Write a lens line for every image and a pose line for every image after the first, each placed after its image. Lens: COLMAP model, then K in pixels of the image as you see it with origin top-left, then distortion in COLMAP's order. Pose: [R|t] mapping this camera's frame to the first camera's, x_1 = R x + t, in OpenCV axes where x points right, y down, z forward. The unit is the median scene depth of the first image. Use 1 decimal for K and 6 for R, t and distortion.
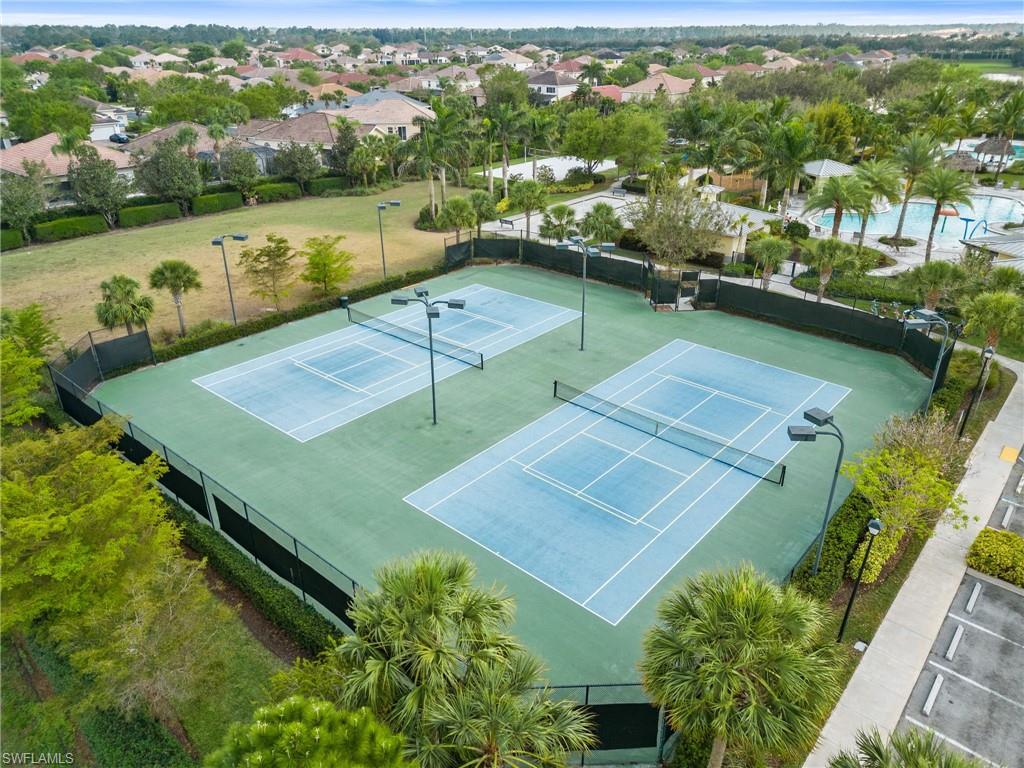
lens RADIAL K [[714.5, 0, 512.0], [0, 714.5, 384.0], [0, 0, 1]] dist [-0.000002, -0.000521]
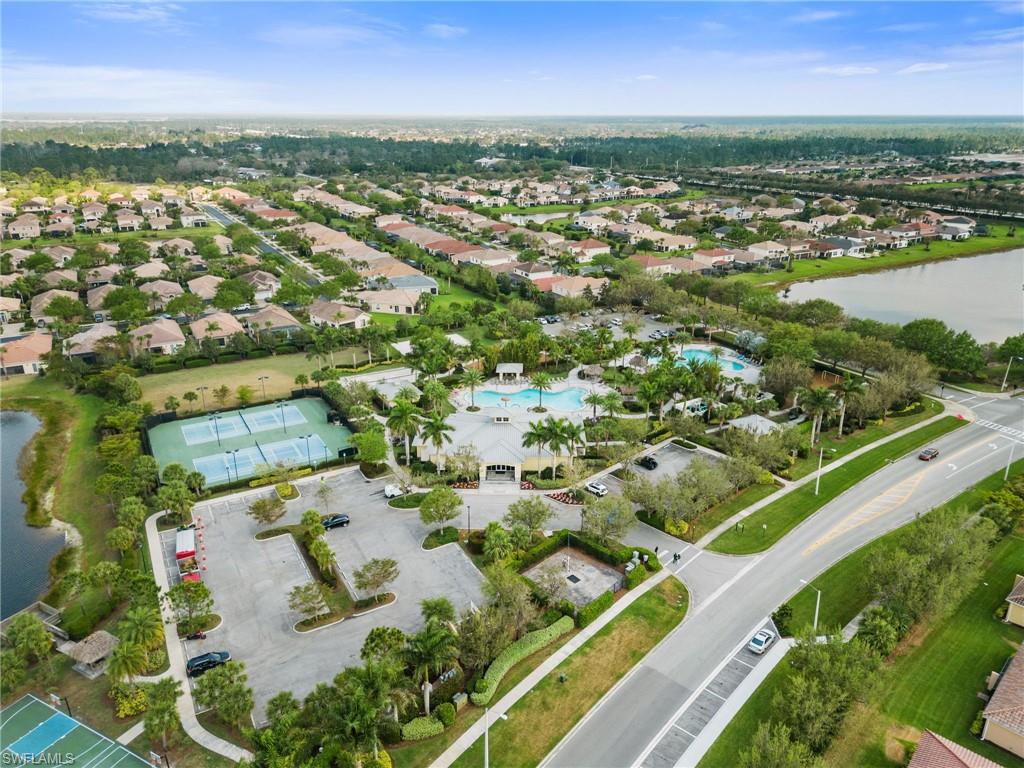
lens RADIAL K [[714.5, 0, 512.0], [0, 714.5, 384.0], [0, 0, 1]] dist [-0.000002, -0.000521]
pose [[0.945536, 0.113289, -0.305166, 1.788229], [-0.143160, 0.986678, -0.077282, -0.139515], [0.292346, 0.116761, 0.949158, -1.611297]]
